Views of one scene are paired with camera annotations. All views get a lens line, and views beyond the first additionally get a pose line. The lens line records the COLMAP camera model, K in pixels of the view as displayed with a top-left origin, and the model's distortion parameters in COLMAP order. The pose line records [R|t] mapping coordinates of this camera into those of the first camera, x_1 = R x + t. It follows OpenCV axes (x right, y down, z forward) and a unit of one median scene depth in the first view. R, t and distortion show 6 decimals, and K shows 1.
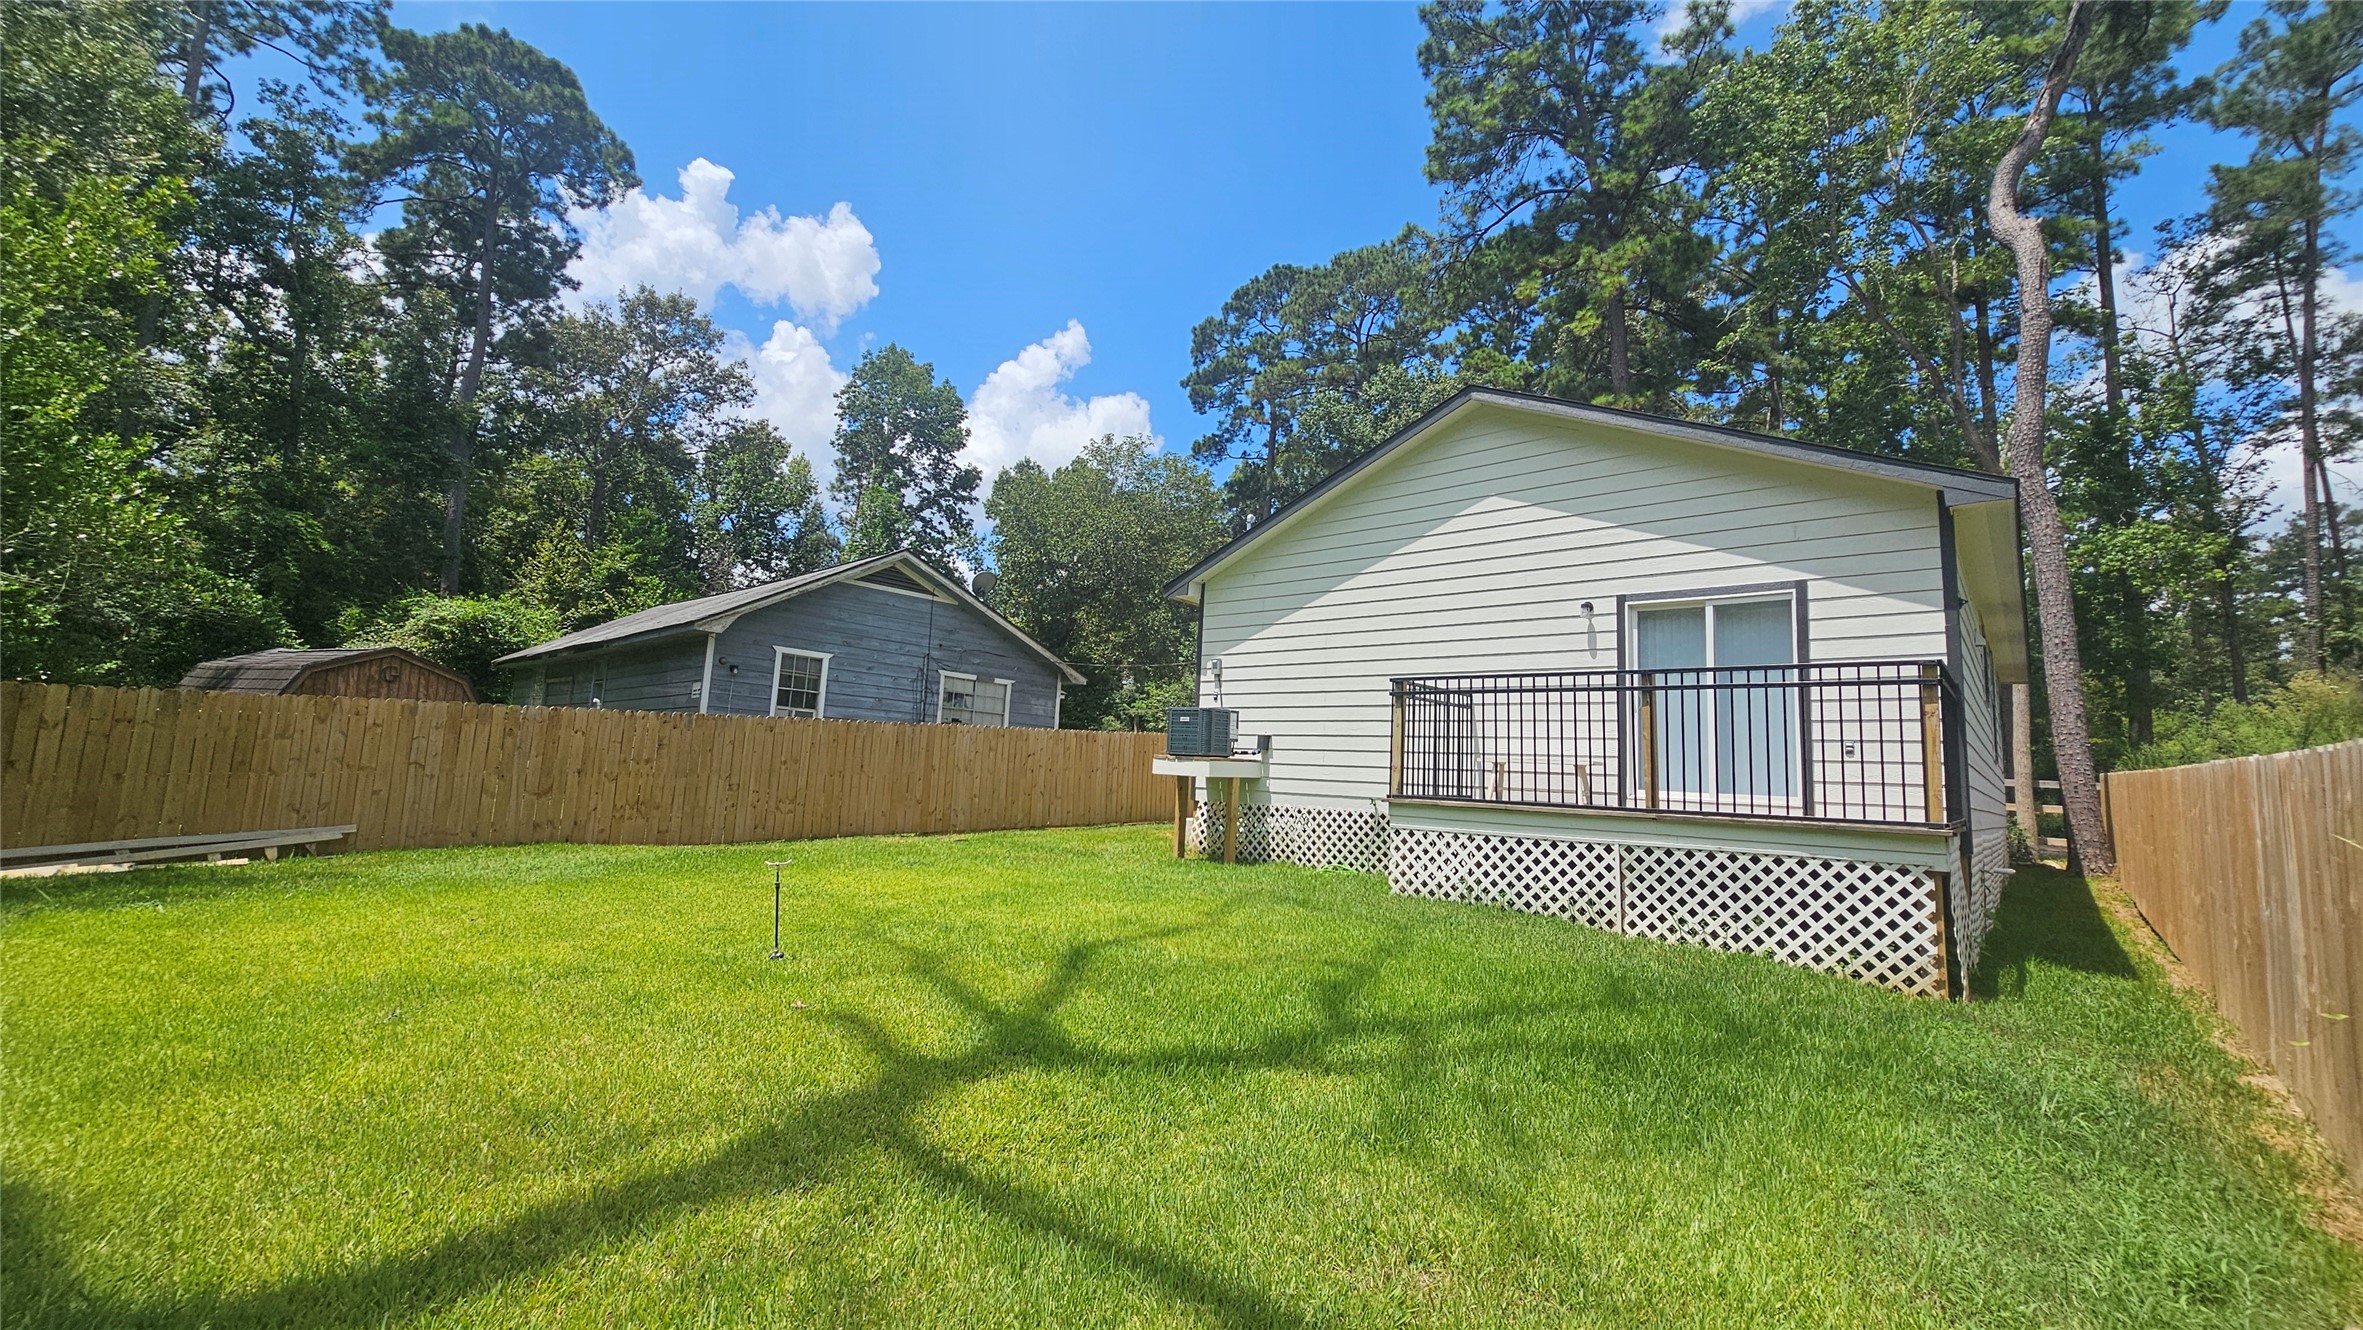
lens RADIAL K [[961.5, 0, 1184.1], [0, 961.5, 659.7], [0, 0, 1]] dist [-0.001118, 0.000730]
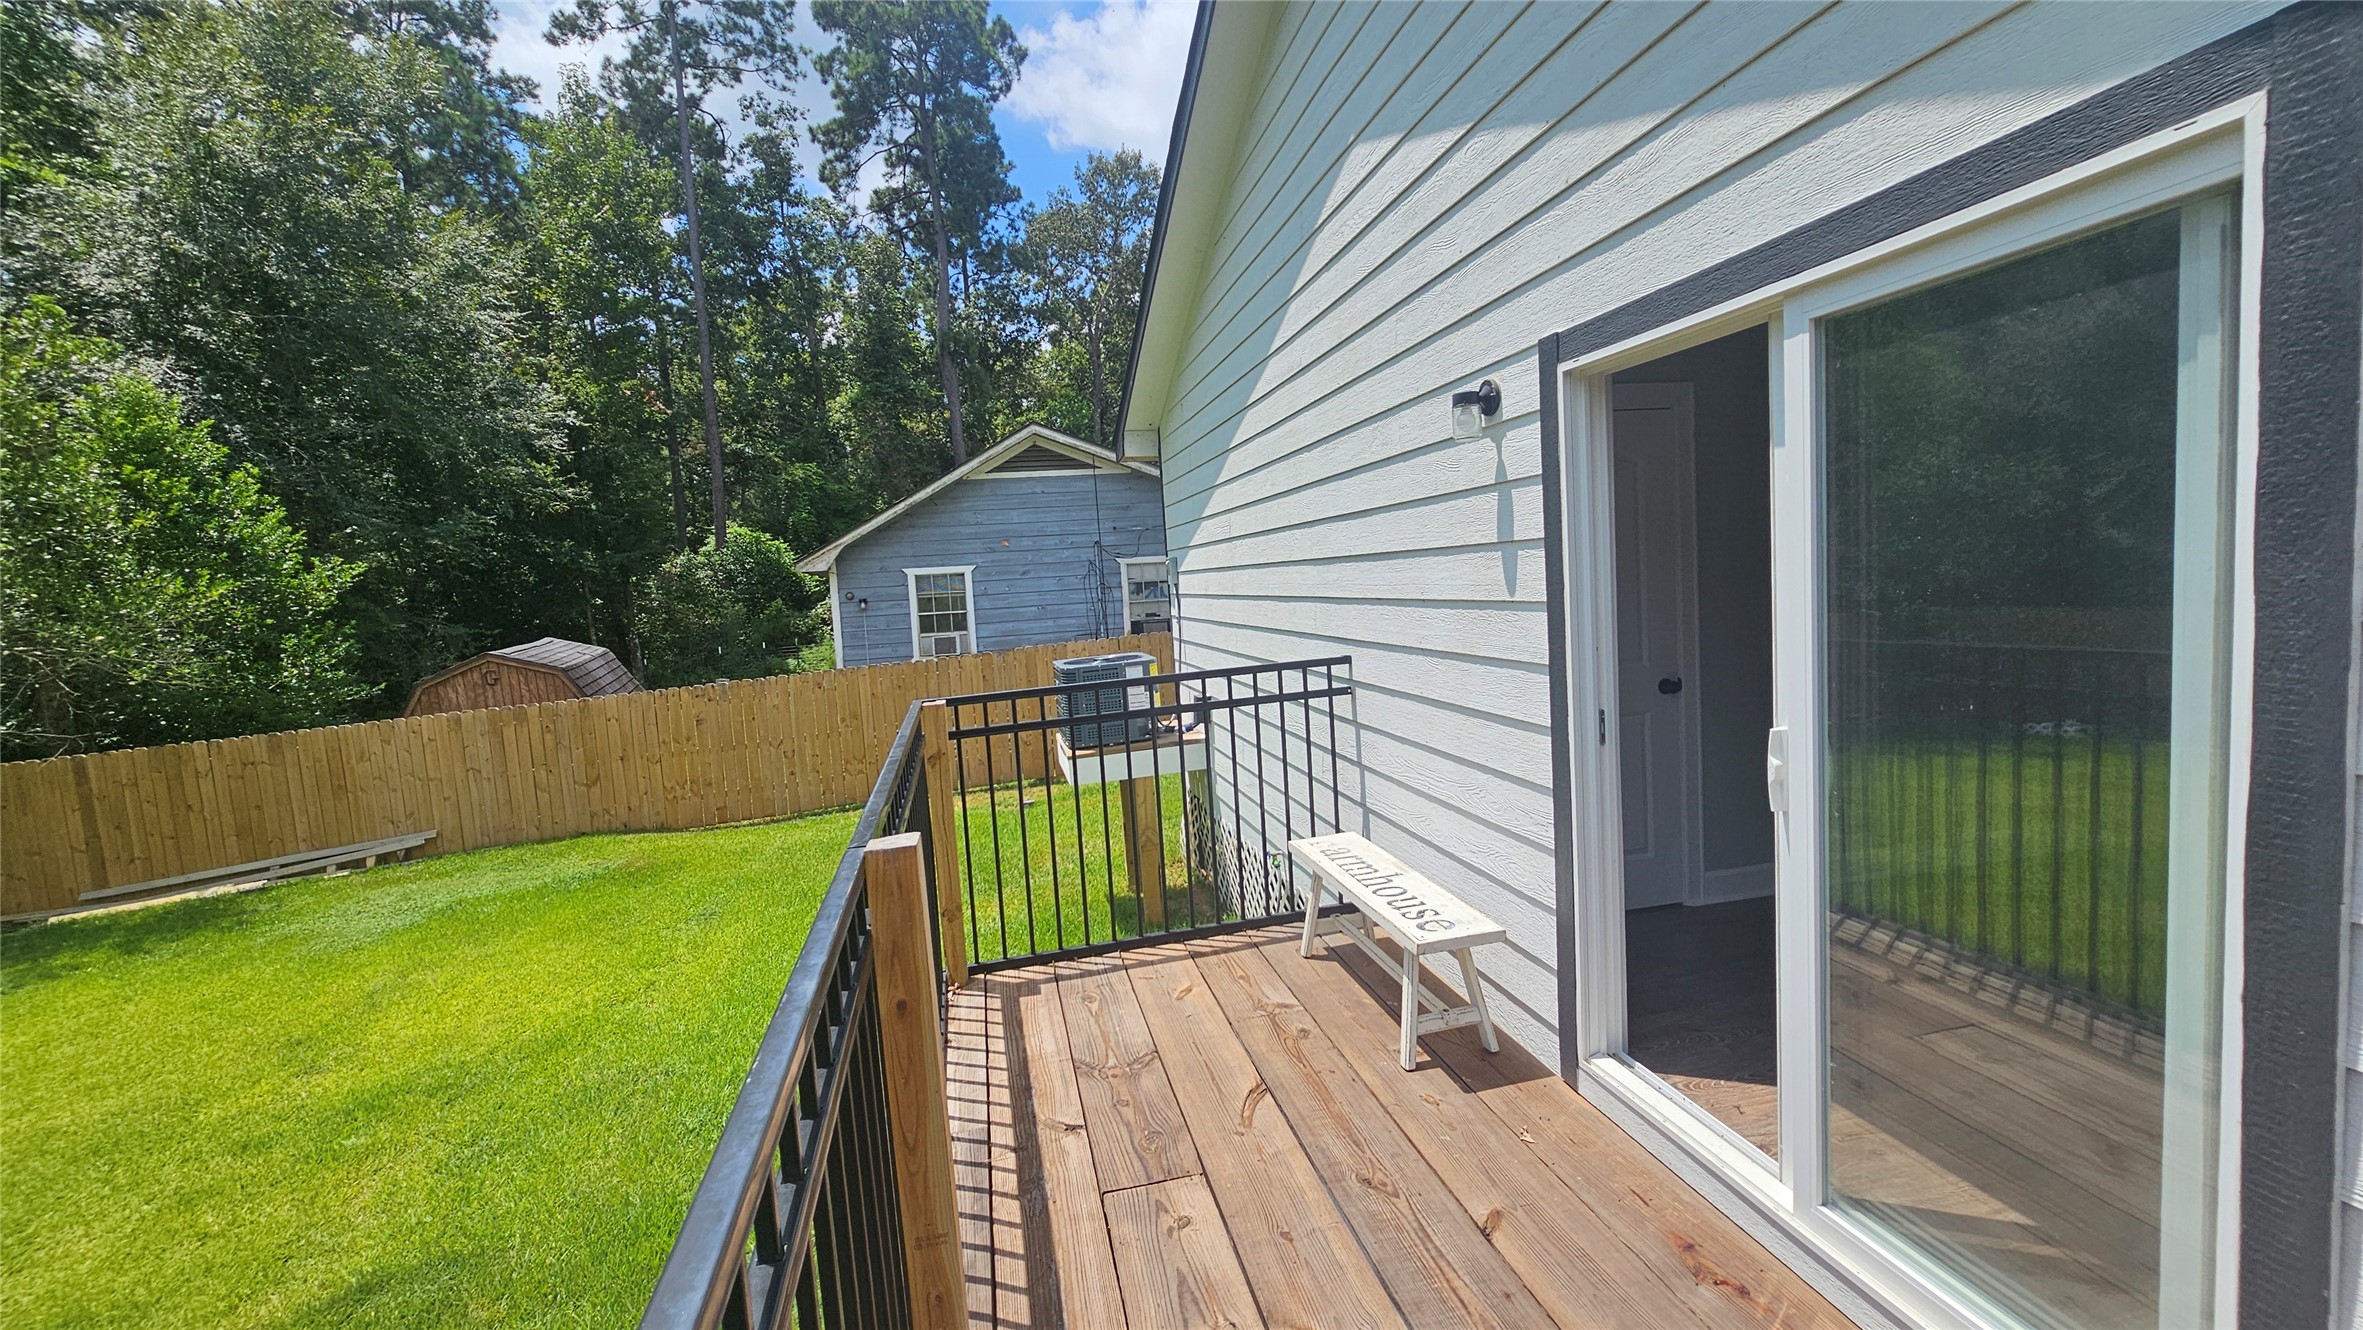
lens RADIAL K [[961.5, 0, 1183.6], [0, 961.5, 658.0], [0, 0, 1]] dist [-0.001118, 0.000730]
pose [[0.796989, -0.050507, -0.601879, 0.408304], [0.176100, 0.972633, 0.151568, -0.030501], [0.577752, -0.226789, 0.784072, 0.547099]]
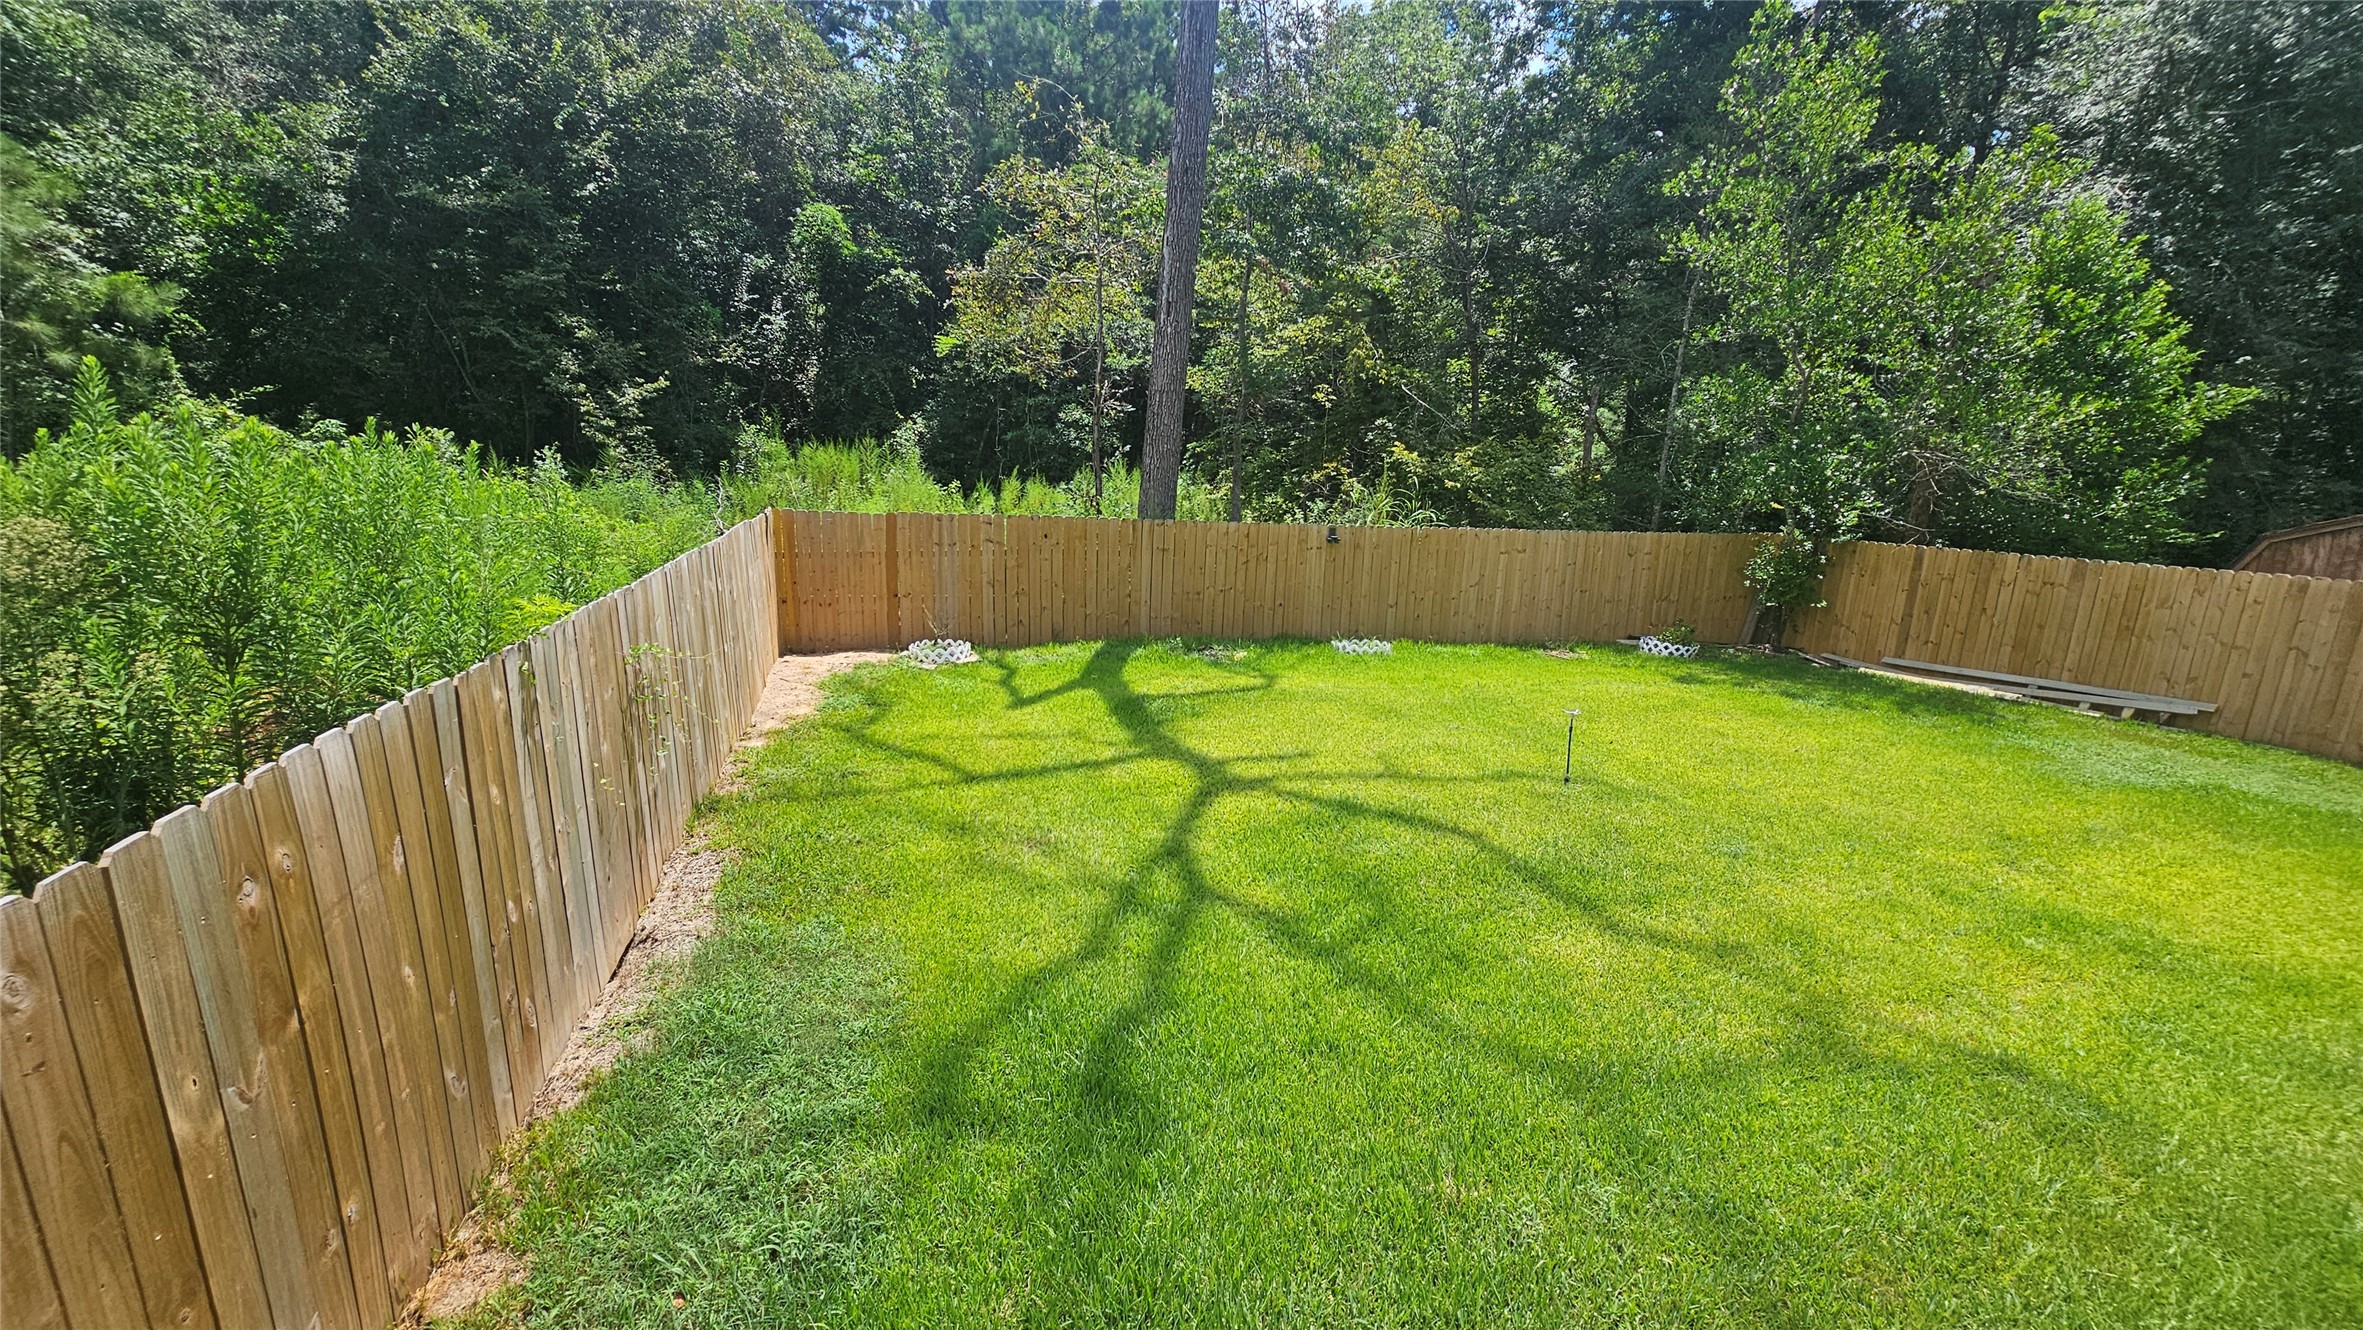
lens RADIAL K [[961.5, 0, 1180.7], [0, 961.5, 658.9], [0, 0, 1]] dist [-0.001118, 0.000730]
pose [[-0.545679, 0.112695, -0.830382, 0.401209], [0.029742, 0.992896, 0.115205, -0.012369], [0.837466, 0.038168, -0.545154, 0.532082]]
